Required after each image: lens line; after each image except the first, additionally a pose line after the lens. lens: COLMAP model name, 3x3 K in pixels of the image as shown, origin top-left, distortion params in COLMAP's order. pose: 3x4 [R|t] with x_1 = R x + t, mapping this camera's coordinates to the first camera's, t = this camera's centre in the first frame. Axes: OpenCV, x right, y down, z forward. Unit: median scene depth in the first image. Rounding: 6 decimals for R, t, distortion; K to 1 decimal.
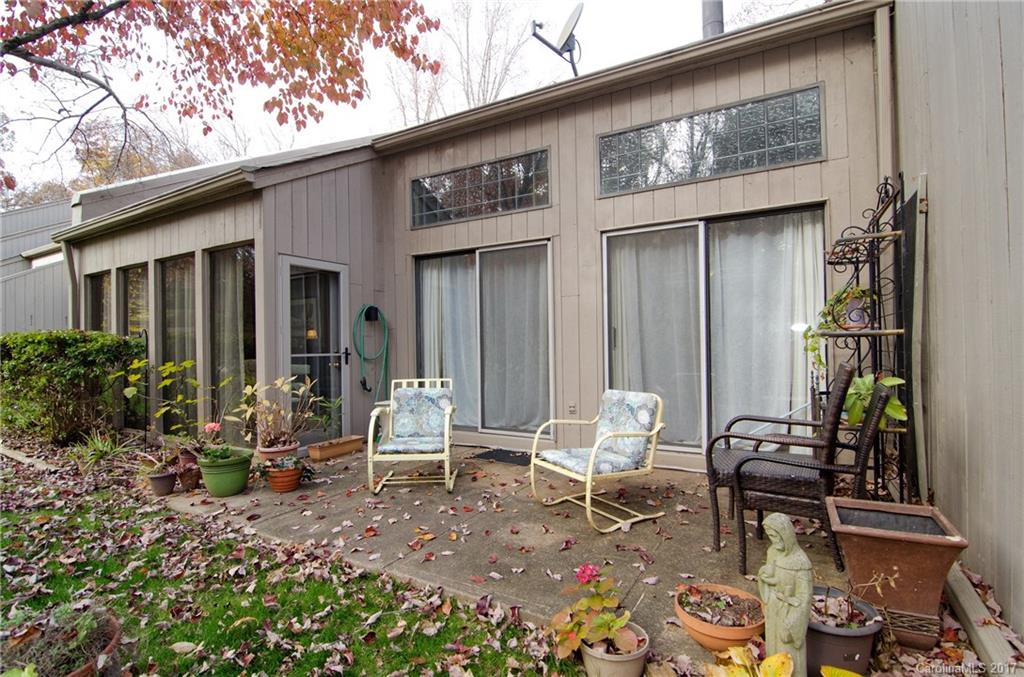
lens RADIAL K [[491.9, 0, 508.6], [0, 491.9, 336.8], [0, 0, 1]] dist [-0.002380, -0.012528]
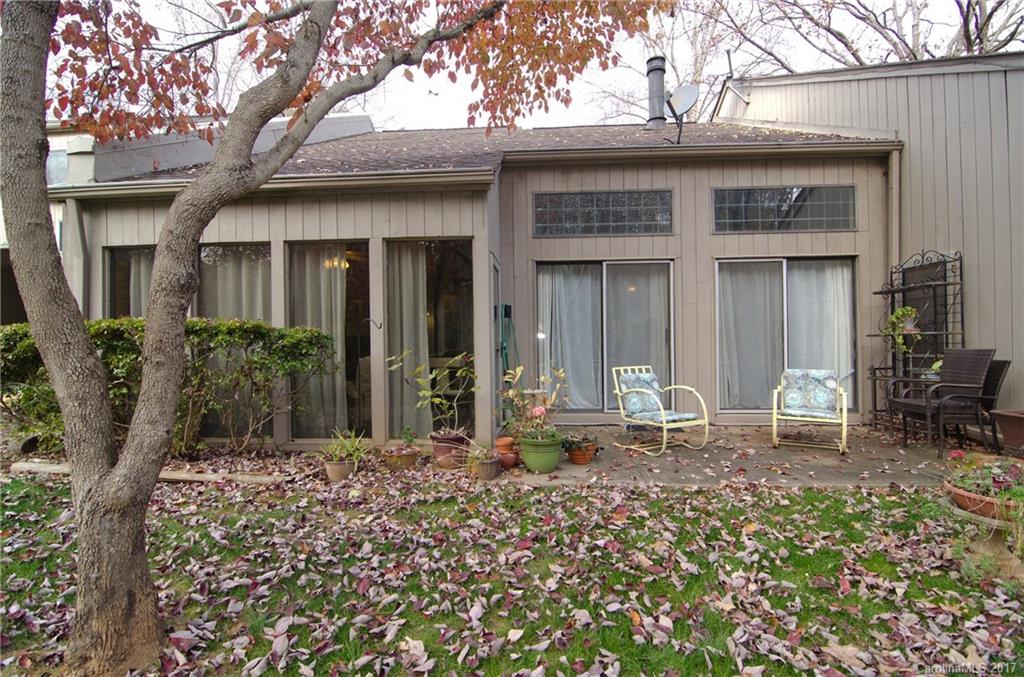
lens RADIAL K [[491.9, 0, 508.6], [0, 491.9, 336.8], [0, 0, 1]] dist [-0.002380, -0.012528]
pose [[0.891091, 0.011649, 0.453675, -0.883466], [-0.008656, 0.999925, -0.008672, 0.021123], [-0.453742, 0.003800, 0.891125, 0.033919]]
